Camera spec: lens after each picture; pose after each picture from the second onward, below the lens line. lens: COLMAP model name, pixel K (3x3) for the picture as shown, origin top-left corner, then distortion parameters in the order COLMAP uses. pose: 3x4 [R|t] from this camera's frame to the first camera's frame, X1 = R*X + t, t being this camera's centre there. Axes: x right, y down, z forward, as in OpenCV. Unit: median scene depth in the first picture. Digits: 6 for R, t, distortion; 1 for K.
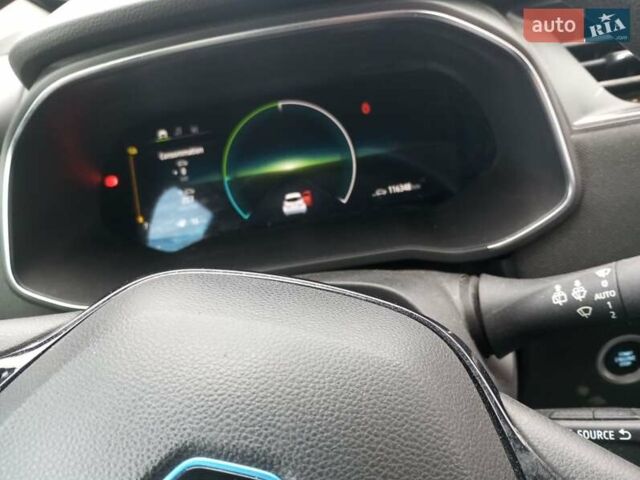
lens RADIAL K [[546.0, 0, 320.0], [0, 546.0, 240.0], [0, 0, 1]] dist [-0.006498, -0.006878]
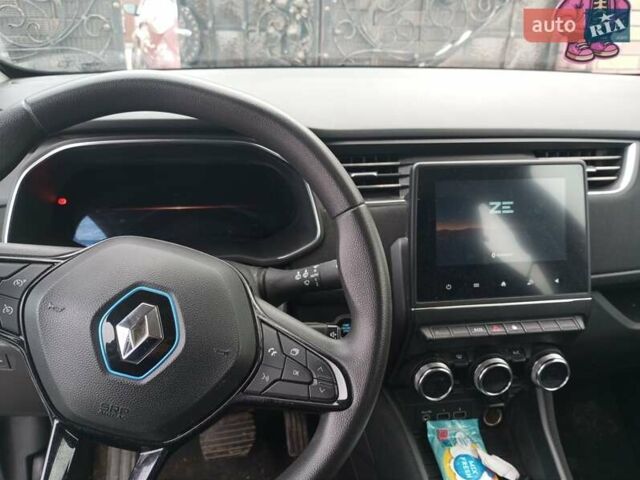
lens RADIAL K [[529.5, 0, 320.0], [0, 529.5, 240.0], [0, 0, 1]] dist [0.060235, -0.085370]
pose [[0.968943, 0.123391, 0.214297, 0.028268], [-0.095668, 0.986179, -0.135275, 0.152174], [-0.228027, 0.110572, 0.967356, -0.712653]]
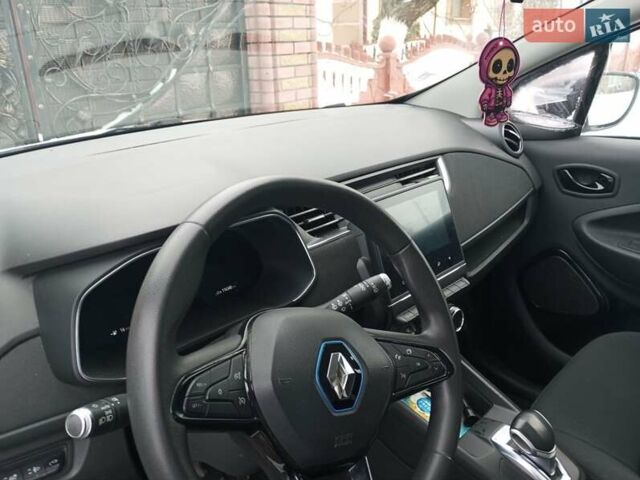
lens RADIAL K [[522.7, 0, 319.0], [0, 522.7, 260.9], [0, 0, 1]] dist [0.002704, 0.004649]
pose [[0.707206, -0.125970, 0.695695, -0.940611], [0.255704, 0.962961, -0.085571, 0.054550], [-0.659147, 0.238408, 0.713223, -0.602079]]
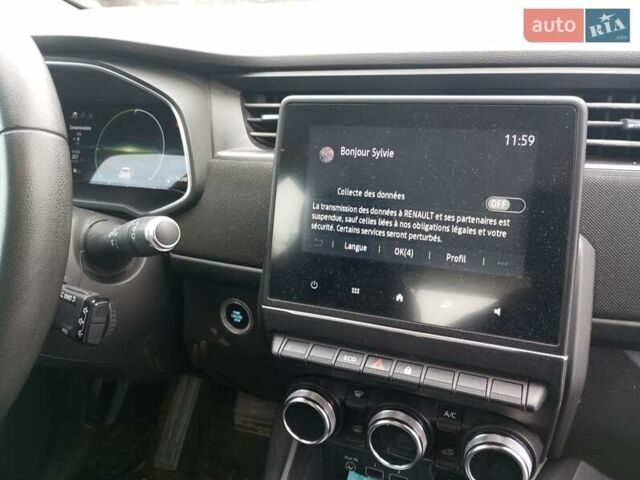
lens RADIAL K [[529.5, 0, 320.0], [0, 529.5, 240.0], [0, 0, 1]] dist [0.060235, -0.085370]
pose [[0.919208, 0.263885, -0.292269, 0.992671], [-0.276100, 0.961129, -0.000566, -0.038261], [0.280758, 0.081215, 0.956336, -0.293981]]
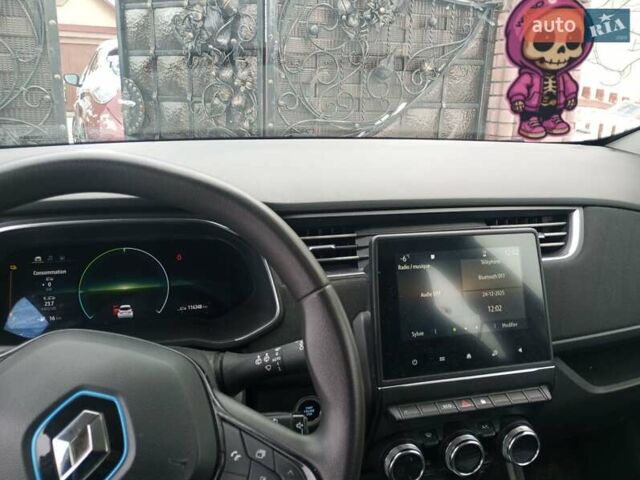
lens RADIAL K [[520.4, 0, 318.7], [0, 520.4, 248.2], [0, 0, 1]] dist [0.069429, -0.088822]
pose [[0.947345, 0.117383, 0.297925, 0.008853], [-0.044808, 0.969829, -0.239633, 0.097051], [-0.317065, 0.213665, 0.924022, -0.630713]]
